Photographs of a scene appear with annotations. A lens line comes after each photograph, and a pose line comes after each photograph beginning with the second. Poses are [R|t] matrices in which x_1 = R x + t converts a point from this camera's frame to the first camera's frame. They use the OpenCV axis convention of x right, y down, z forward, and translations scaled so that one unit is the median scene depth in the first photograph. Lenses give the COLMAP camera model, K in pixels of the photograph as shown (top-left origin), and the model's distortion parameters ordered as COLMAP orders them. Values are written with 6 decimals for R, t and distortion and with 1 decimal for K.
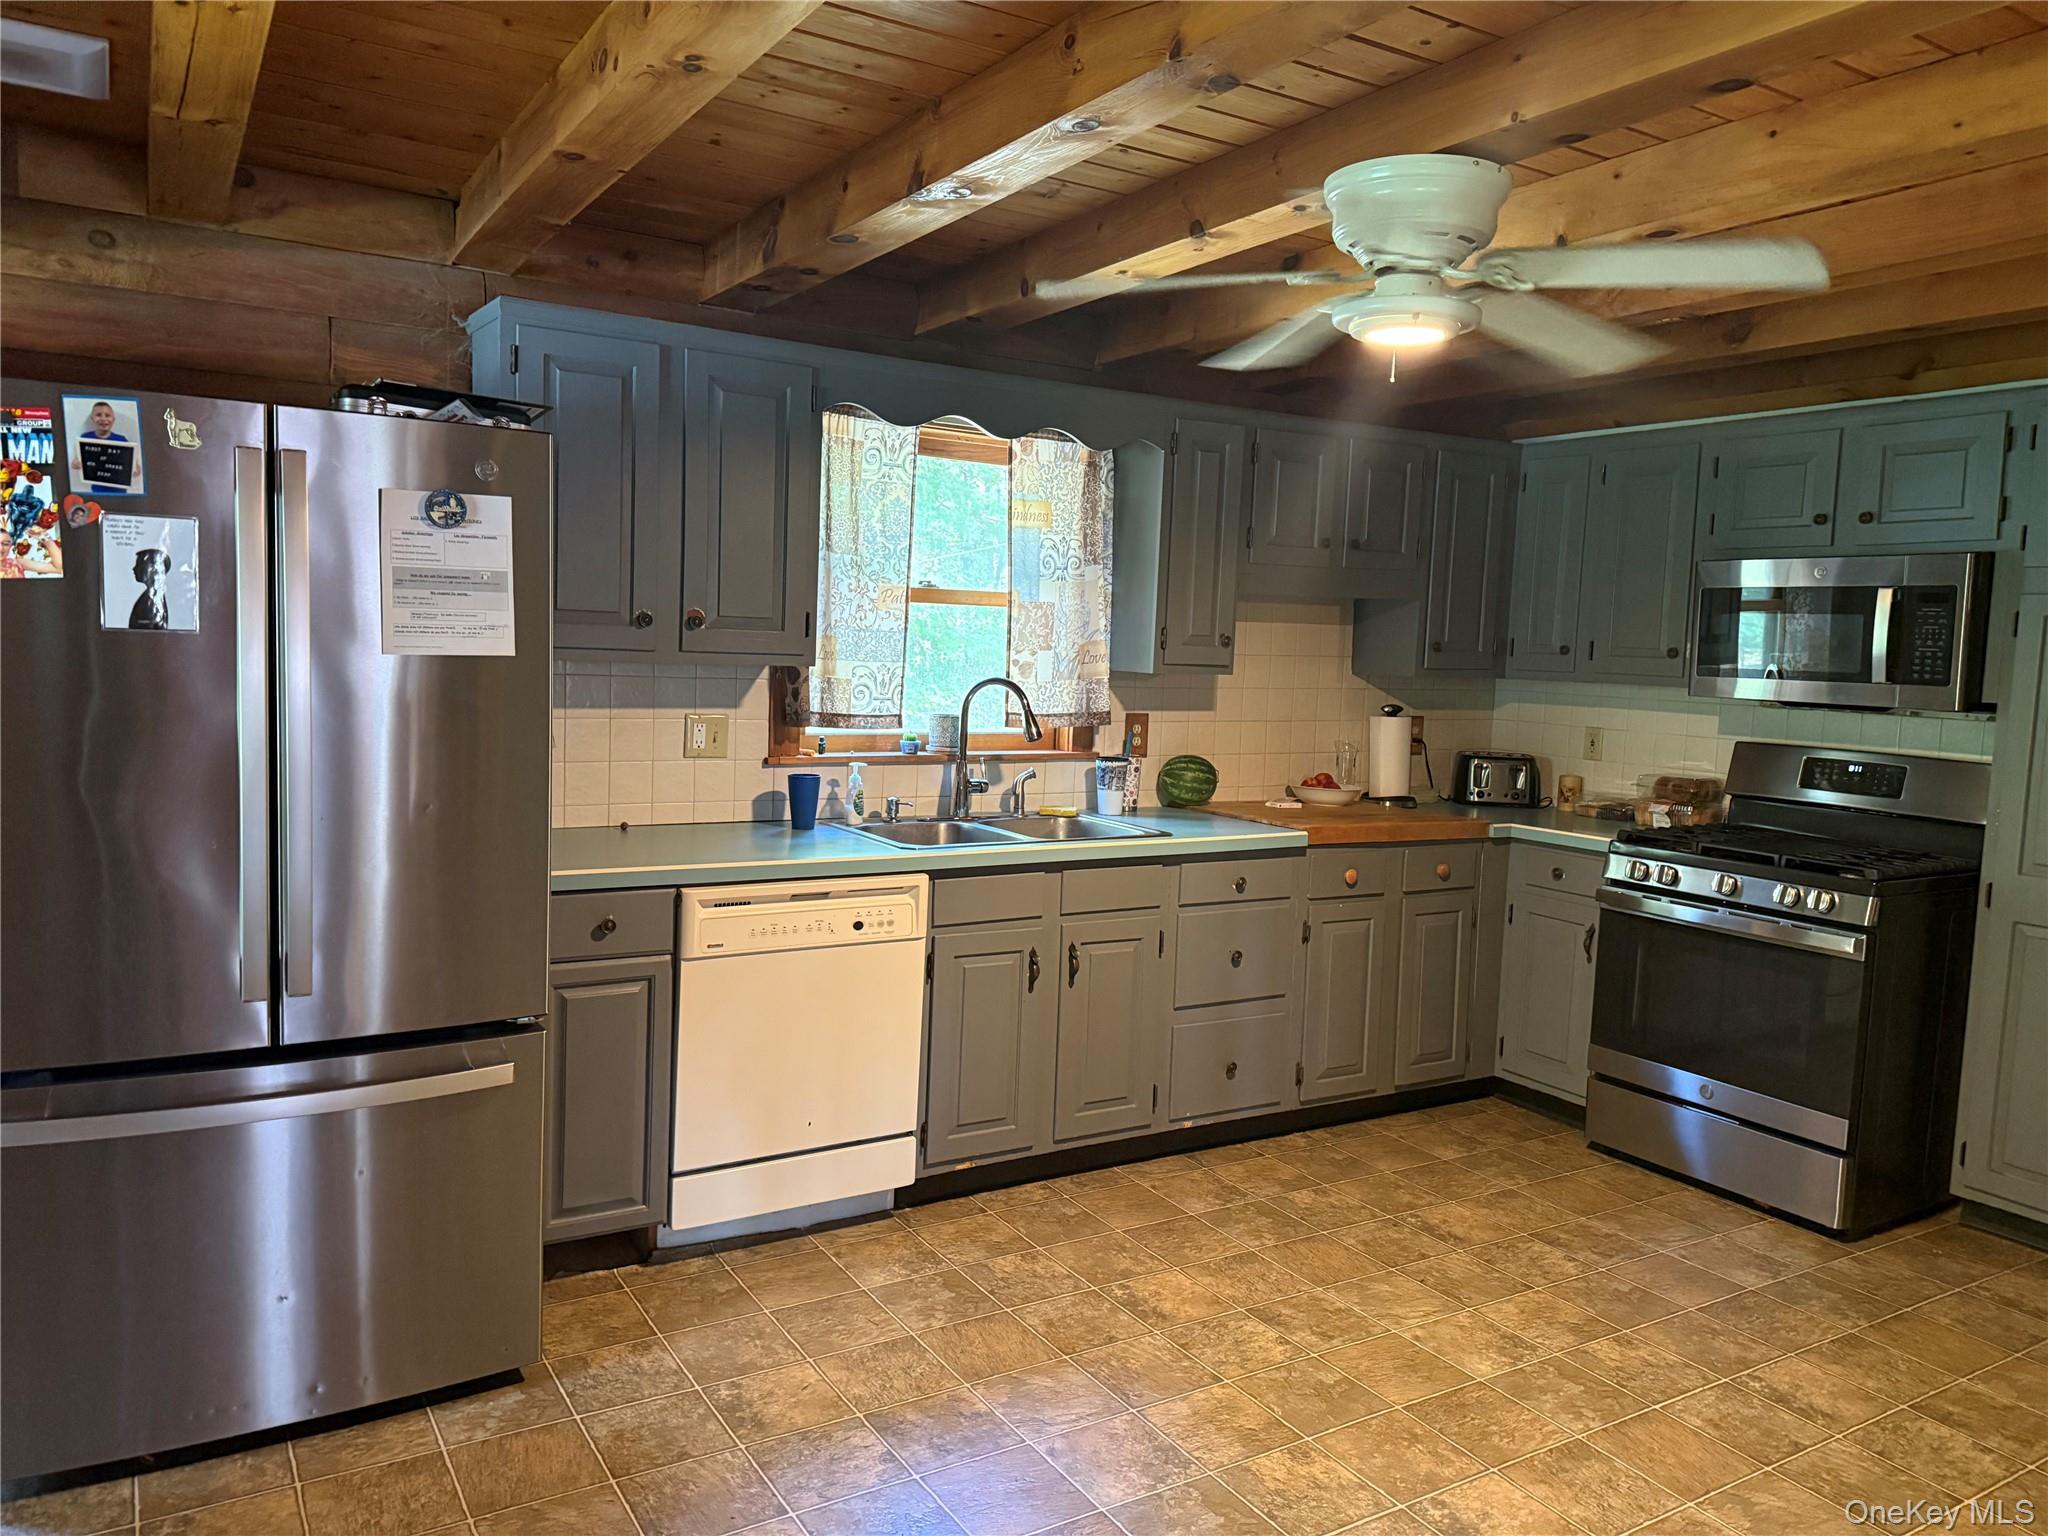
lens RADIAL K [[1430.4, 0, 1013.6], [0, 1430.4, 768.8], [0, 0, 1]] dist [0.092596, -0.141202]
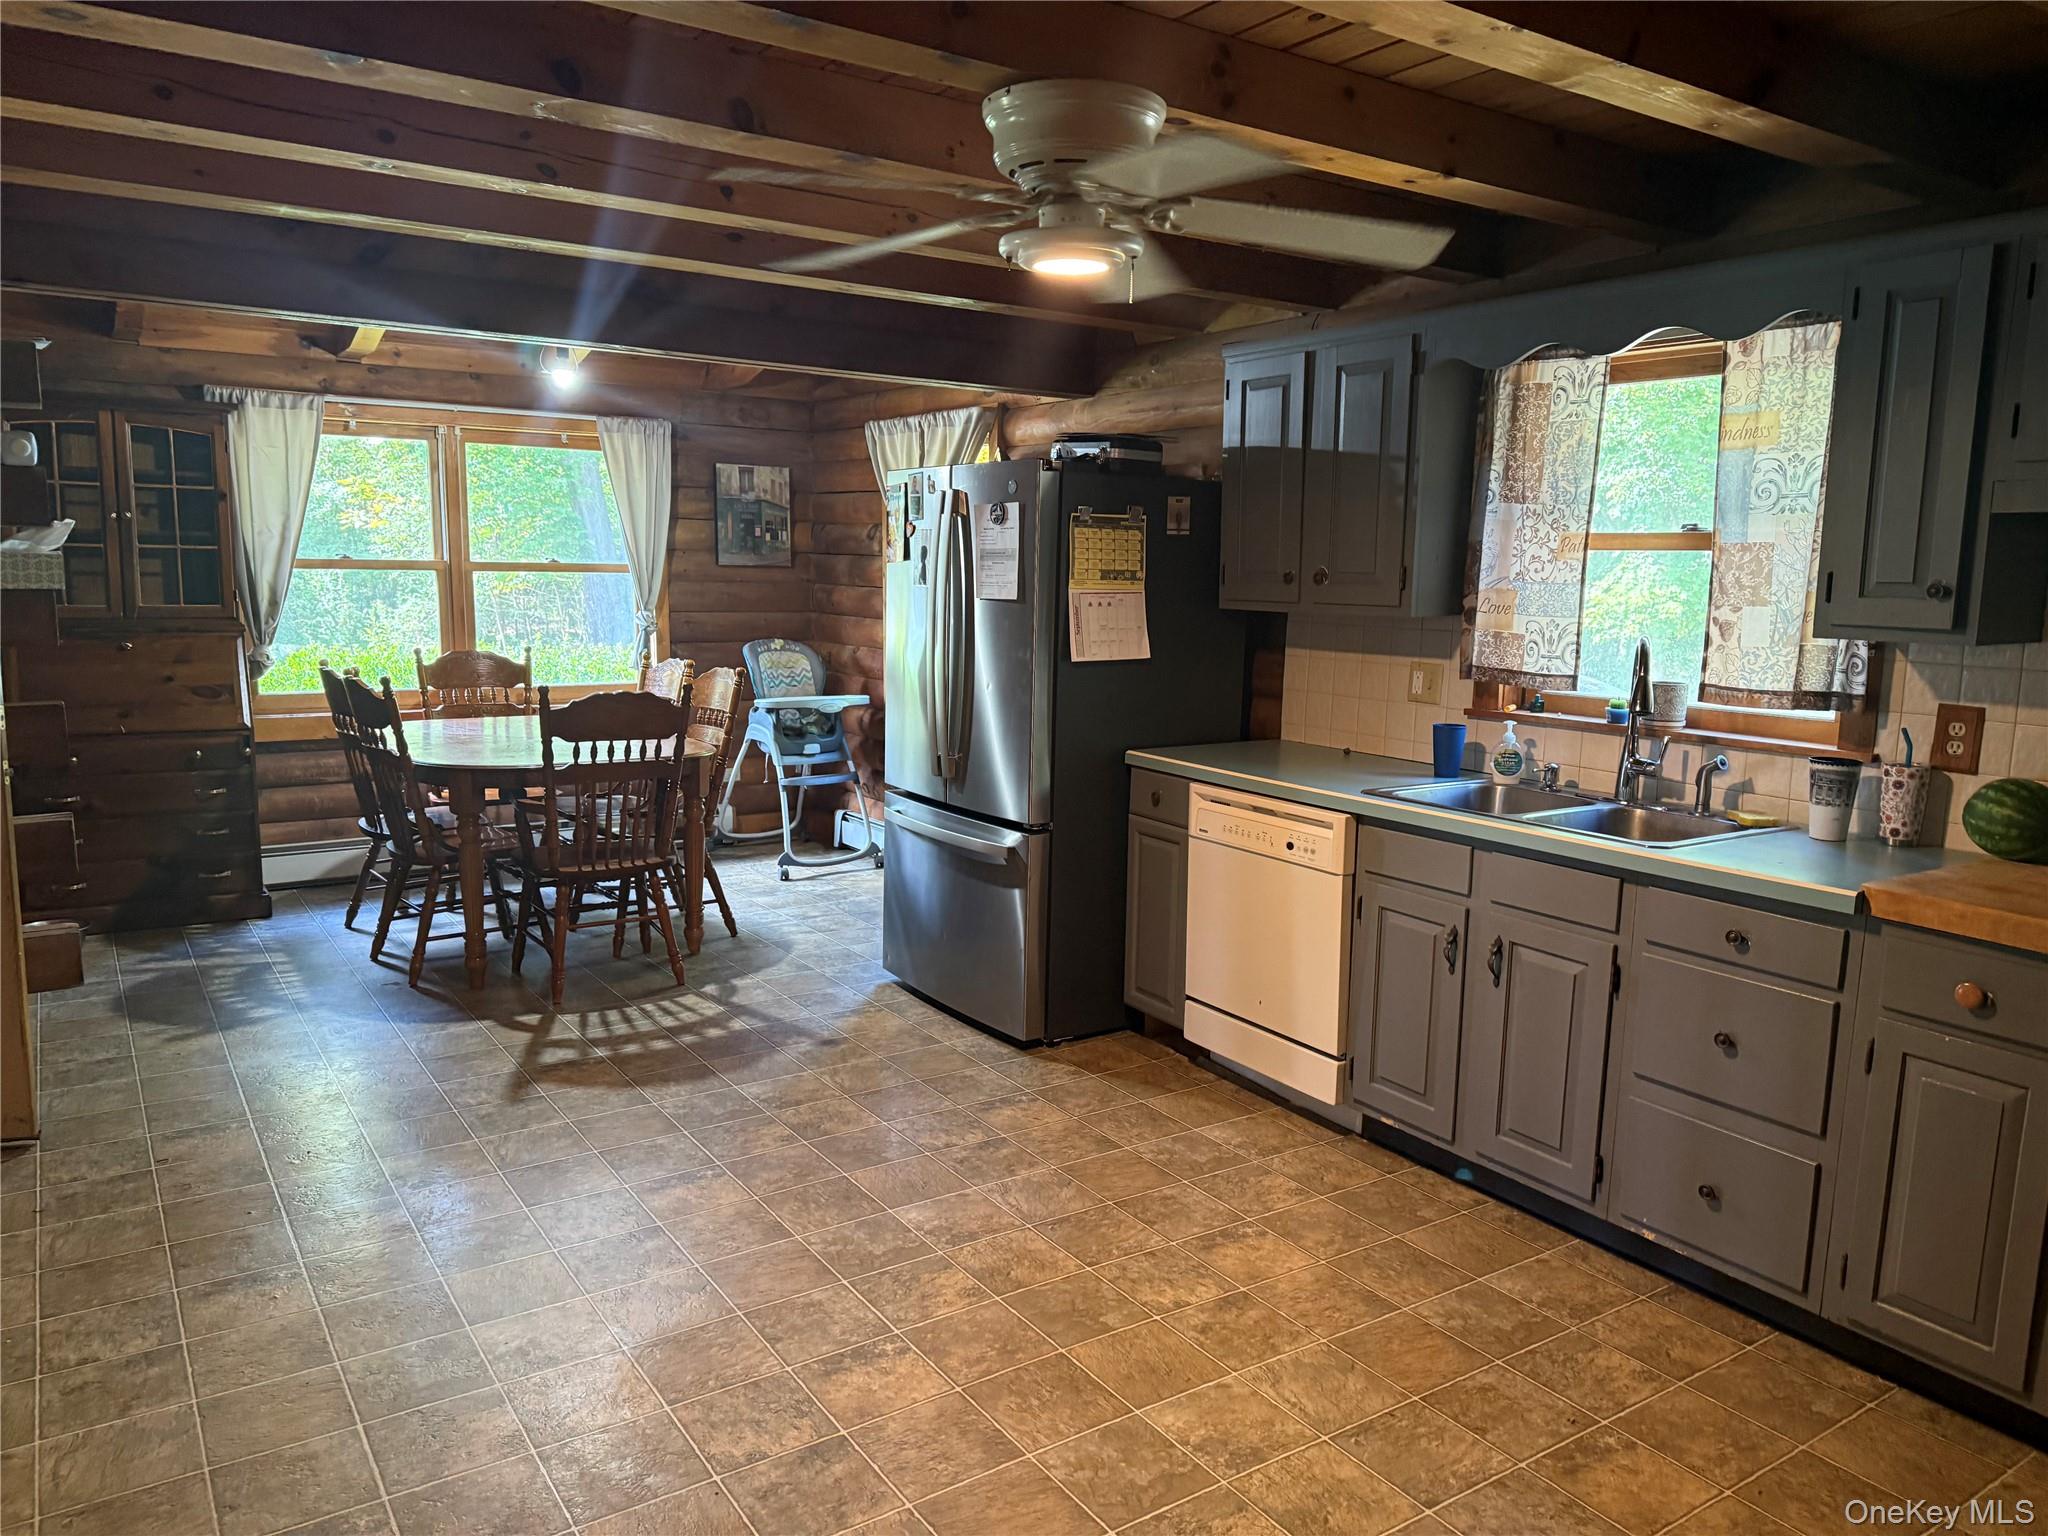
lens RADIAL K [[1411.8, 0, 1024.6], [0, 1411.8, 780.4], [0, 0, 1]] dist [0.115614, -0.173904]
pose [[0.047021, 0.117379, -0.991973, 0.933789], [-0.107323, 0.987917, 0.111812, -0.041153], [0.993112, 0.101204, 0.059050, 0.687402]]
